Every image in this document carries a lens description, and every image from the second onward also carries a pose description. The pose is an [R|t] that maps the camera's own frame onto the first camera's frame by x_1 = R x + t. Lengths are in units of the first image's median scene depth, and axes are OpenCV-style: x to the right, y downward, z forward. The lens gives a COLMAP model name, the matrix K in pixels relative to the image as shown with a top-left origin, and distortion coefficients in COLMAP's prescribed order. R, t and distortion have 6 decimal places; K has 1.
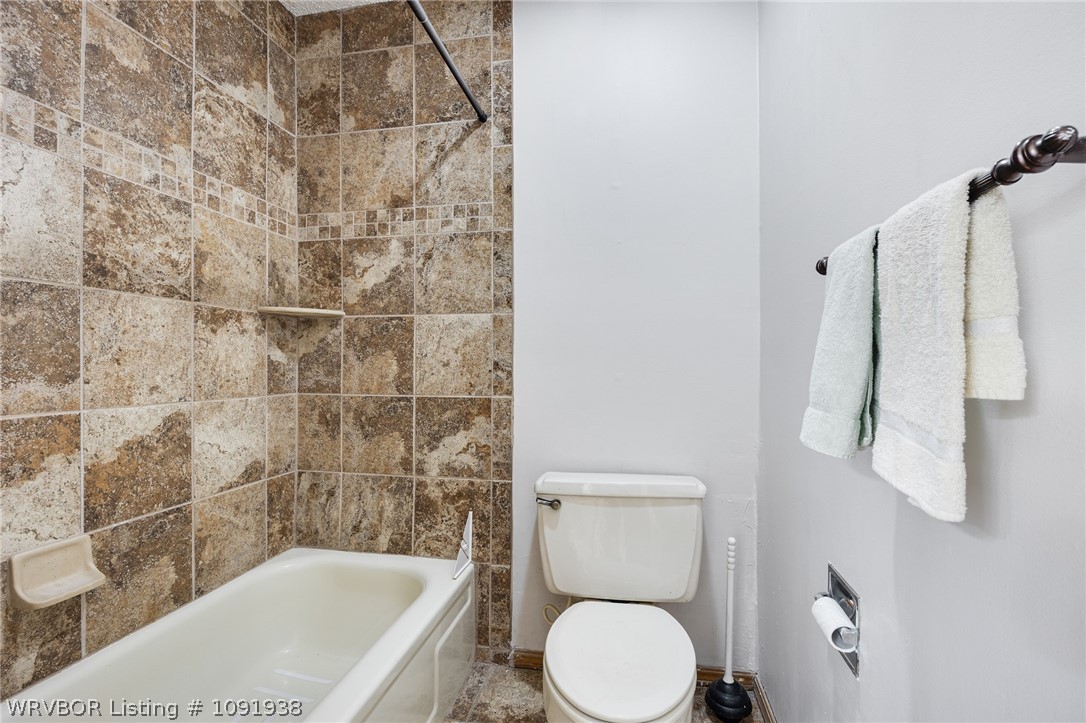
lens RADIAL K [[502.7, 0, 546.0], [0, 502.7, 365.4], [0, 0, 1]] dist [-0.003312, -0.000362]
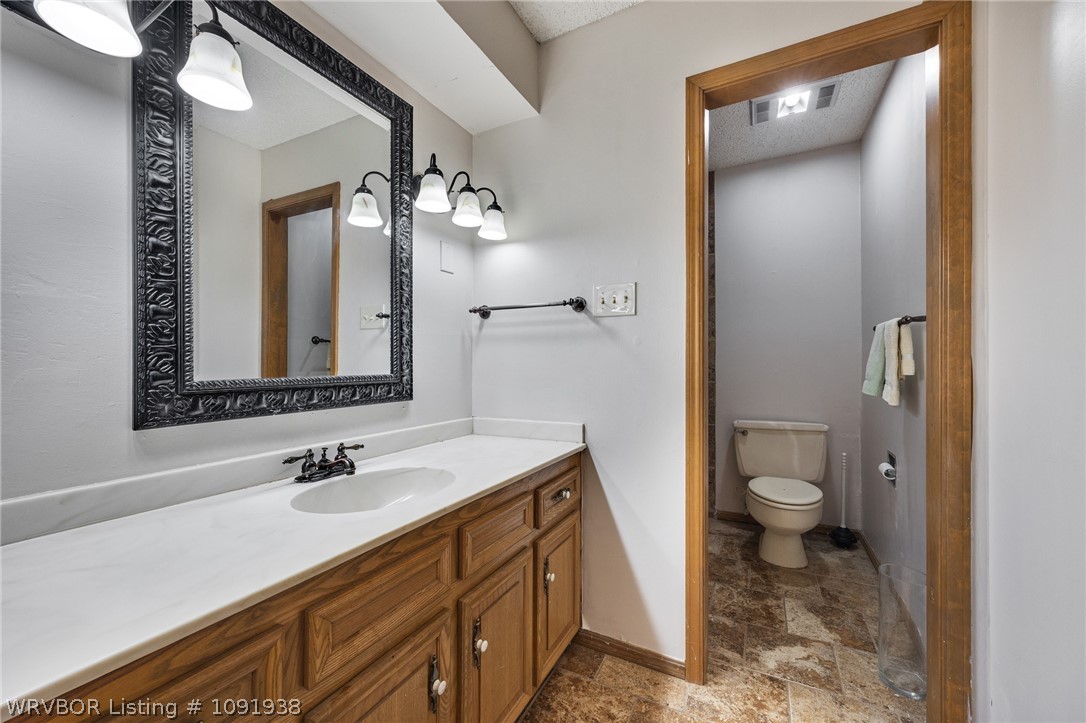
lens RADIAL K [[430.5, 0, 538.0], [0, 430.5, 361.7], [0, 0, 1]] dist [0.001319, 0.000036]
pose [[0.955463, -0.005216, -0.295064, -0.274689], [0.003613, 0.999976, -0.005979, -0.008775], [0.295088, 0.004647, 0.955459, -0.961285]]
